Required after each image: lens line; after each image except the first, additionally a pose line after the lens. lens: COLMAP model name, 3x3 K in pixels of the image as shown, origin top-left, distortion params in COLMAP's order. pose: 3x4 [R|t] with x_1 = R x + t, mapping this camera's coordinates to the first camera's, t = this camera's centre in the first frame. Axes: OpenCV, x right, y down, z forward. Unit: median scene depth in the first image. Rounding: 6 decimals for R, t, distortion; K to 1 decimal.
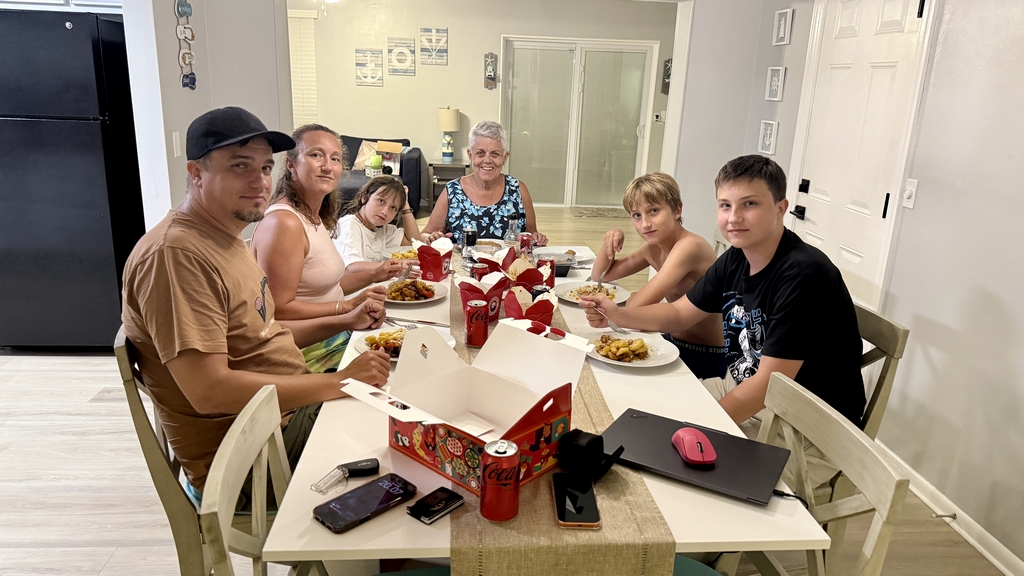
lens RADIAL K [[732.2, 0, 512.0], [0, 732.2, 288.0], [0, 0, 1]] dist [0.065299, -0.092176]
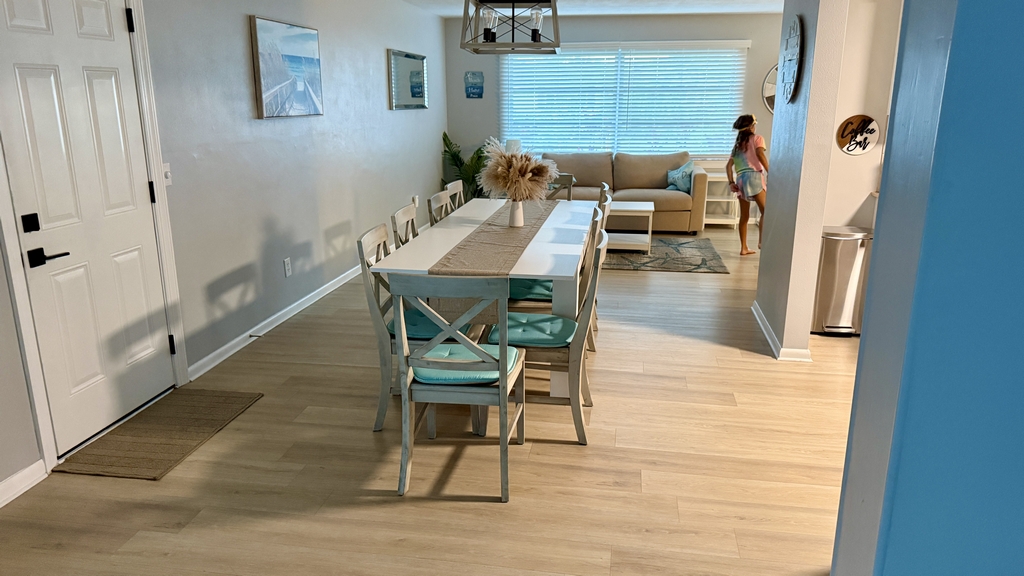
lens RADIAL K [[732.2, 0, 512.0], [0, 732.2, 288.0], [0, 0, 1]] dist [0.065299, -0.092176]
pose [[-0.967281, -0.106555, 0.230245, -0.165763], [0.027195, 0.858752, 0.511669, -0.287352], [-0.252244, 0.501190, -0.827757, 0.970580]]
